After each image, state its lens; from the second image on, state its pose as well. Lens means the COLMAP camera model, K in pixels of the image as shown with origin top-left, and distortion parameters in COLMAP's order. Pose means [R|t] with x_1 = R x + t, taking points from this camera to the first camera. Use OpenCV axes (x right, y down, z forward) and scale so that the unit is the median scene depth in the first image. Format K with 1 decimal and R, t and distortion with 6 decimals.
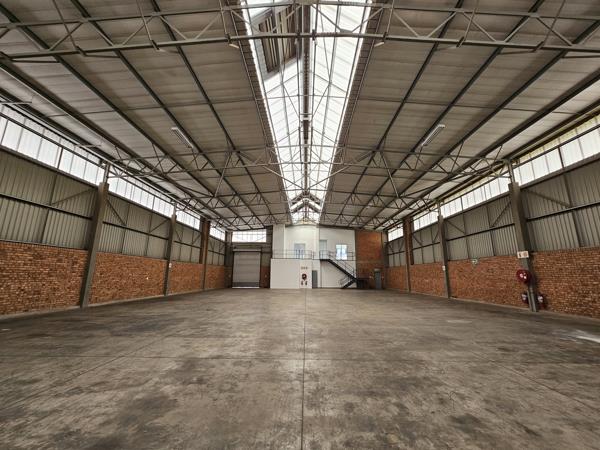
lens RADIAL K [[243.9, 0, 300.8], [0, 243.9, 225.6], [0, 0, 1]] dist [0.000161, 0.000358]
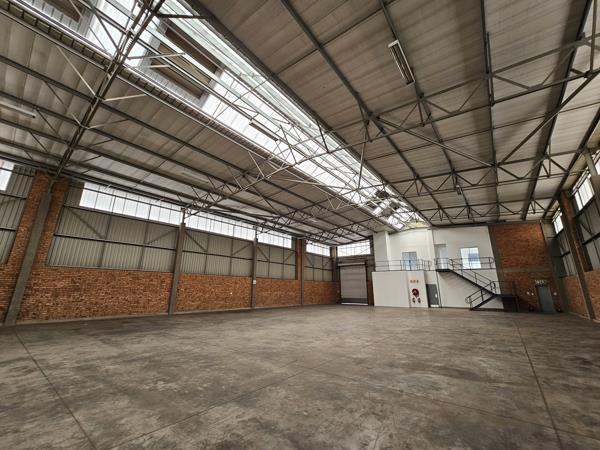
lens RADIAL K [[243.9, 0, 300.8], [0, 243.9, 225.6], [0, 0, 1]] dist [0.000161, 0.000358]
pose [[0.794006, -0.158428, -0.586902, 0.230121], [0.122619, 0.987339, -0.100634, 0.026389], [0.595414, 0.007939, 0.803380, 0.125131]]
